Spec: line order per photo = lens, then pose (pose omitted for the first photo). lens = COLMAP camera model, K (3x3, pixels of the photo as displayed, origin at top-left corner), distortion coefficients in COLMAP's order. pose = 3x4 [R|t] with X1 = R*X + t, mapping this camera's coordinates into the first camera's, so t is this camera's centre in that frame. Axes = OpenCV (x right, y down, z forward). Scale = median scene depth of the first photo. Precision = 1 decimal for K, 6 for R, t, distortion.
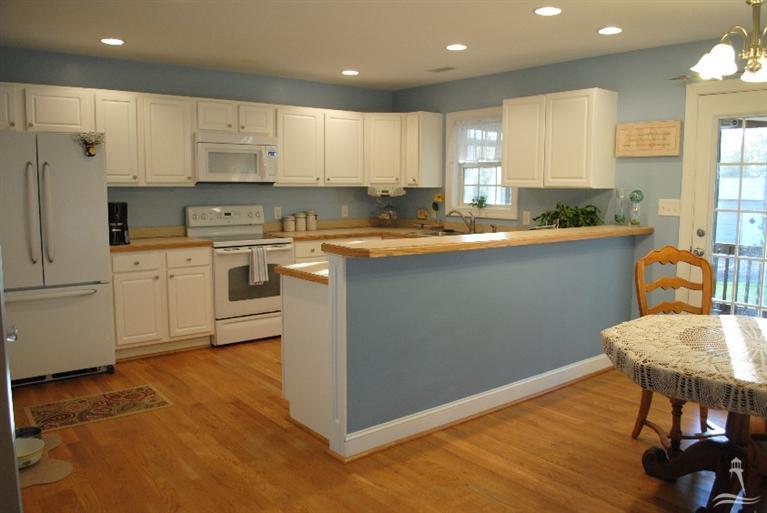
lens RADIAL K [[639.7, 0, 382.6], [0, 639.7, 251.1], [0, 0, 1]] dist [0.016739, 0.012055]
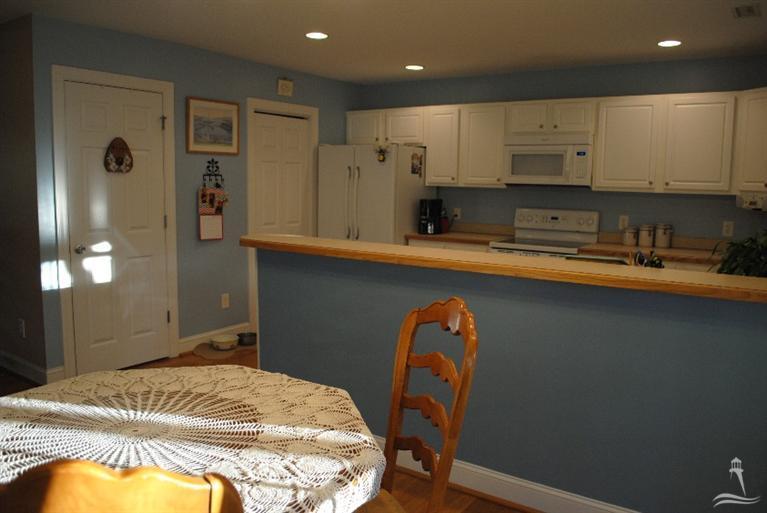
lens RADIAL K [[639.7, 0, 382.9], [0, 639.7, 260.7], [0, 0, 1]] dist [0.016739, 0.012055]
pose [[0.323221, 0.123047, -0.938290, 0.581033], [-0.125792, 0.988298, 0.086273, -0.045592], [0.937926, 0.090144, 0.334917, 0.442089]]
